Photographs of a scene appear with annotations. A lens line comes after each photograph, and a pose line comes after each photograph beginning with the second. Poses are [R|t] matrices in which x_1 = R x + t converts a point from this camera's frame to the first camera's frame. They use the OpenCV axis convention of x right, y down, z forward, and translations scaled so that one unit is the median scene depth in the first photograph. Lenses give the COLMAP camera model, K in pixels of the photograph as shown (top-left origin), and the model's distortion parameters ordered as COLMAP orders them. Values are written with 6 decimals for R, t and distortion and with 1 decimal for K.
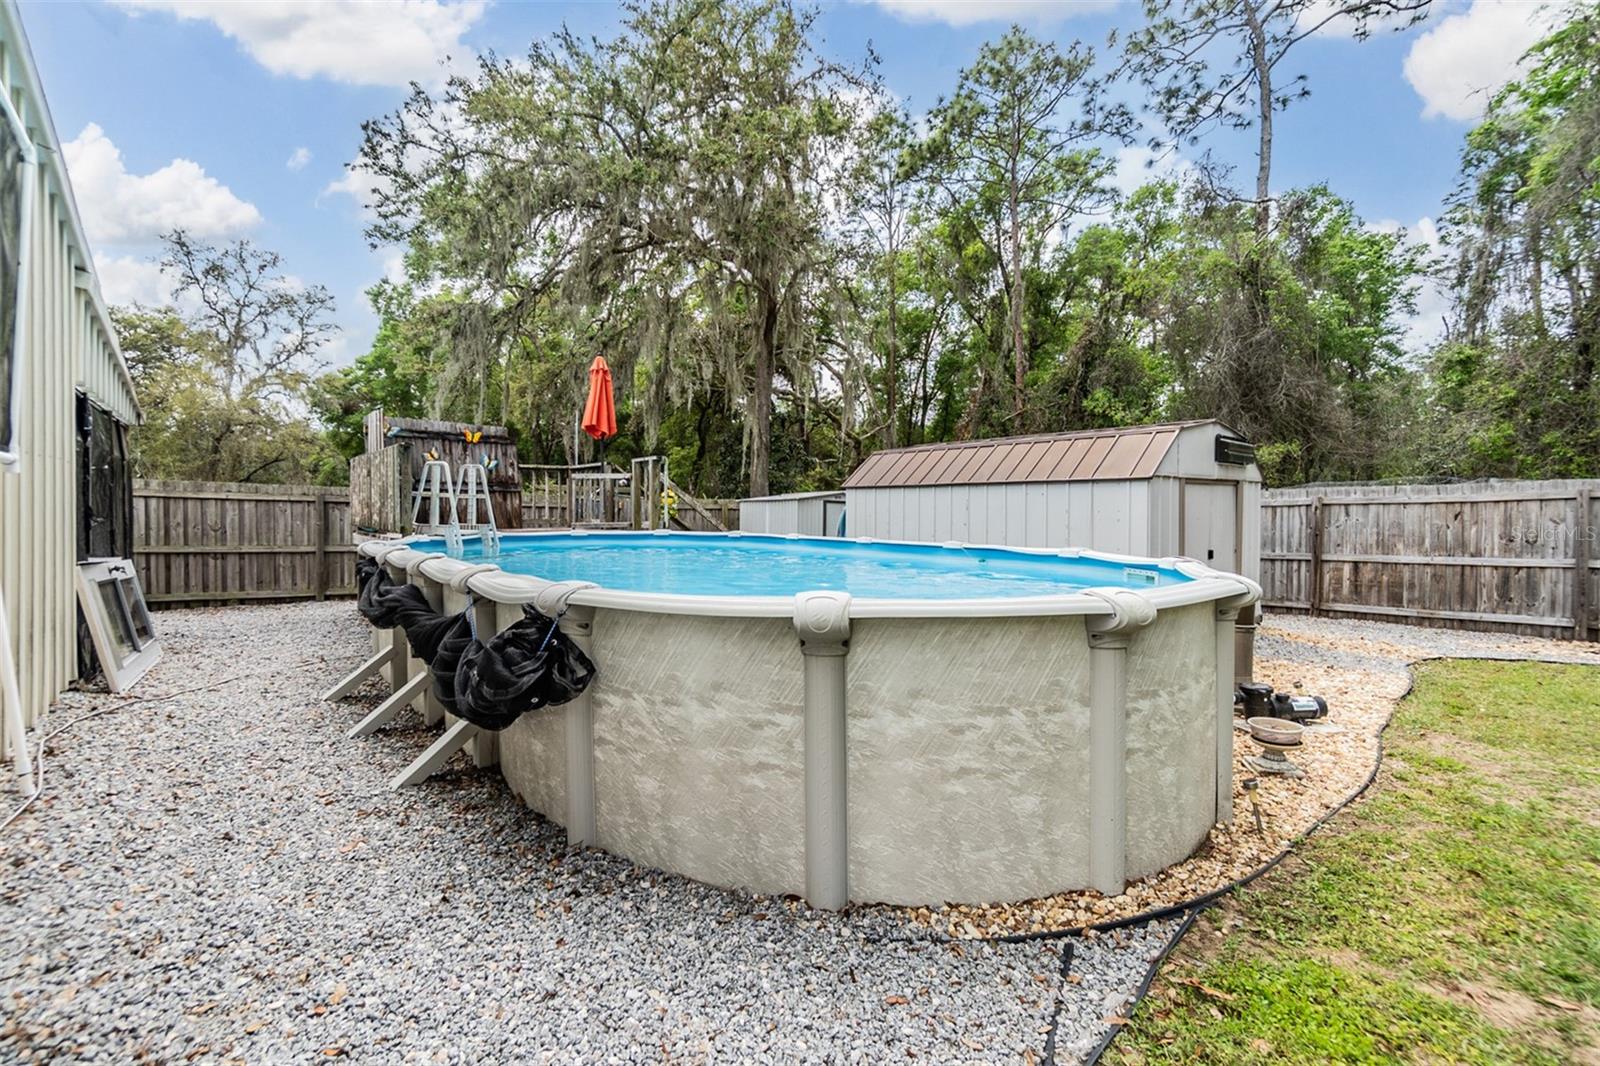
lens RADIAL K [[686.7, 0, 800.0], [0, 686.7, 533.0], [0, 0, 1]] dist [-0.001976, -0.000362]
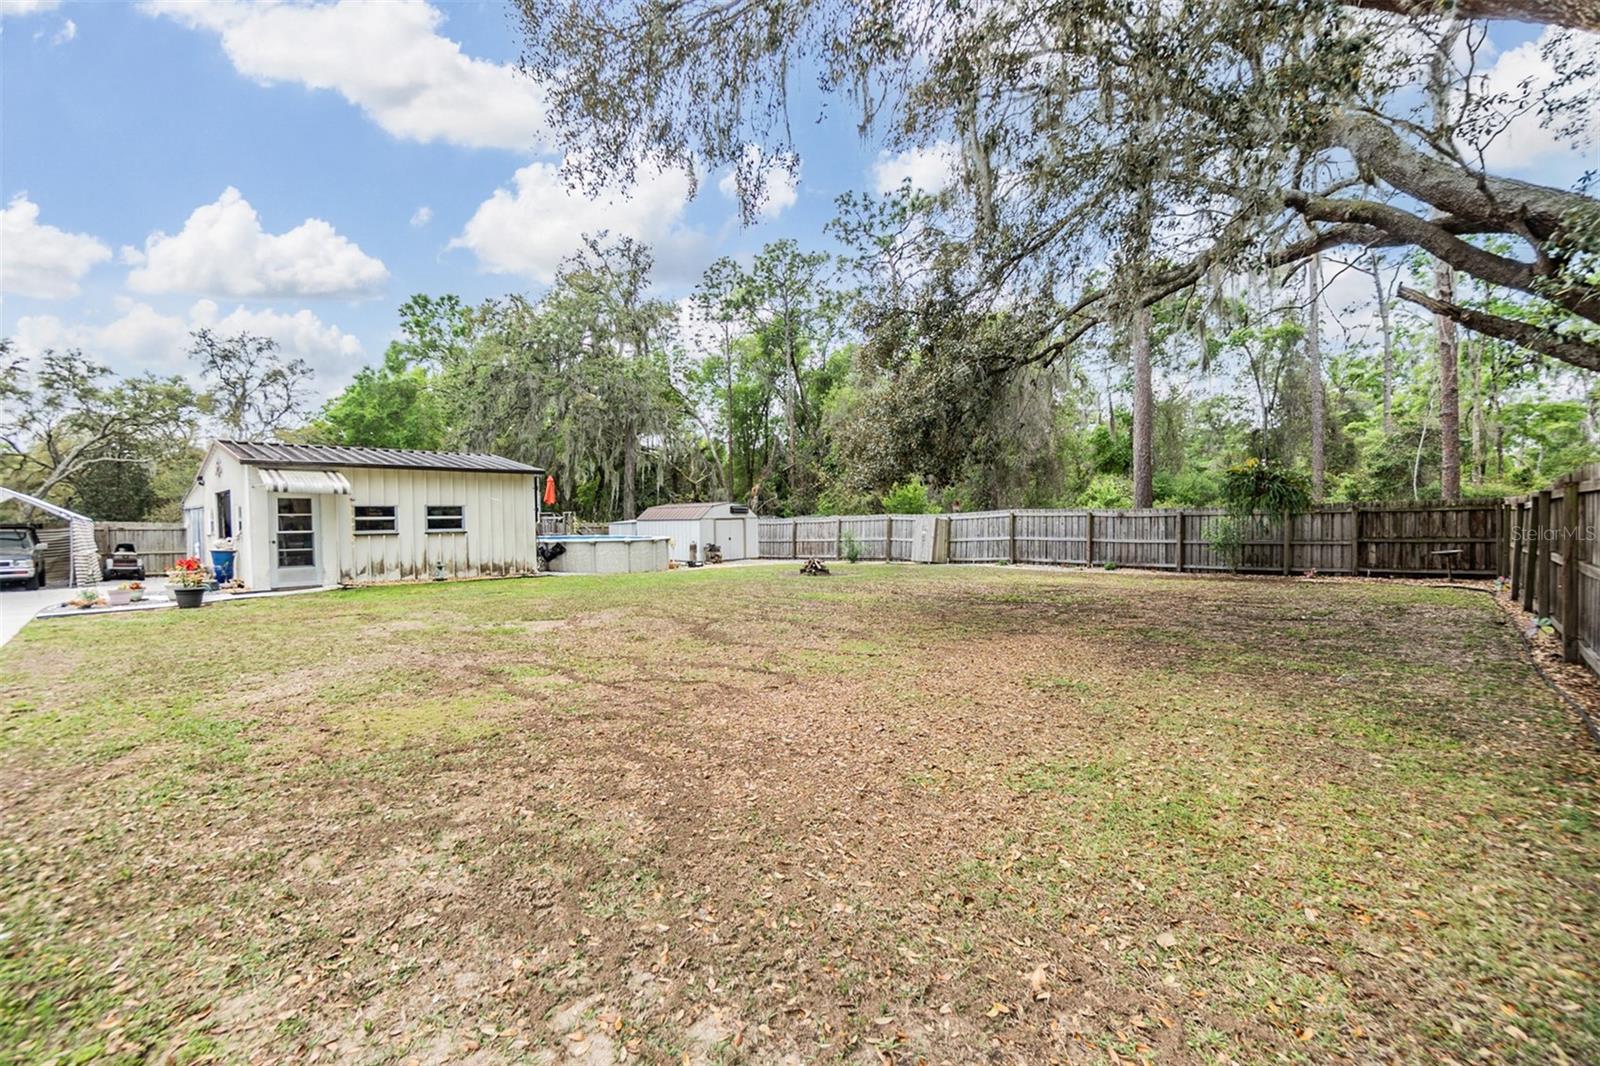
lens RADIAL K [[686.7, 0, 800.0], [0, 686.7, 533.0], [0, 0, 1]] dist [-0.001976, -0.000362]
pose [[0.991594, -0.016392, 0.128348, 0.089110], [0.018474, 0.999716, -0.015045, 0.011223], [-0.128065, 0.017290, 0.991615, -0.476357]]
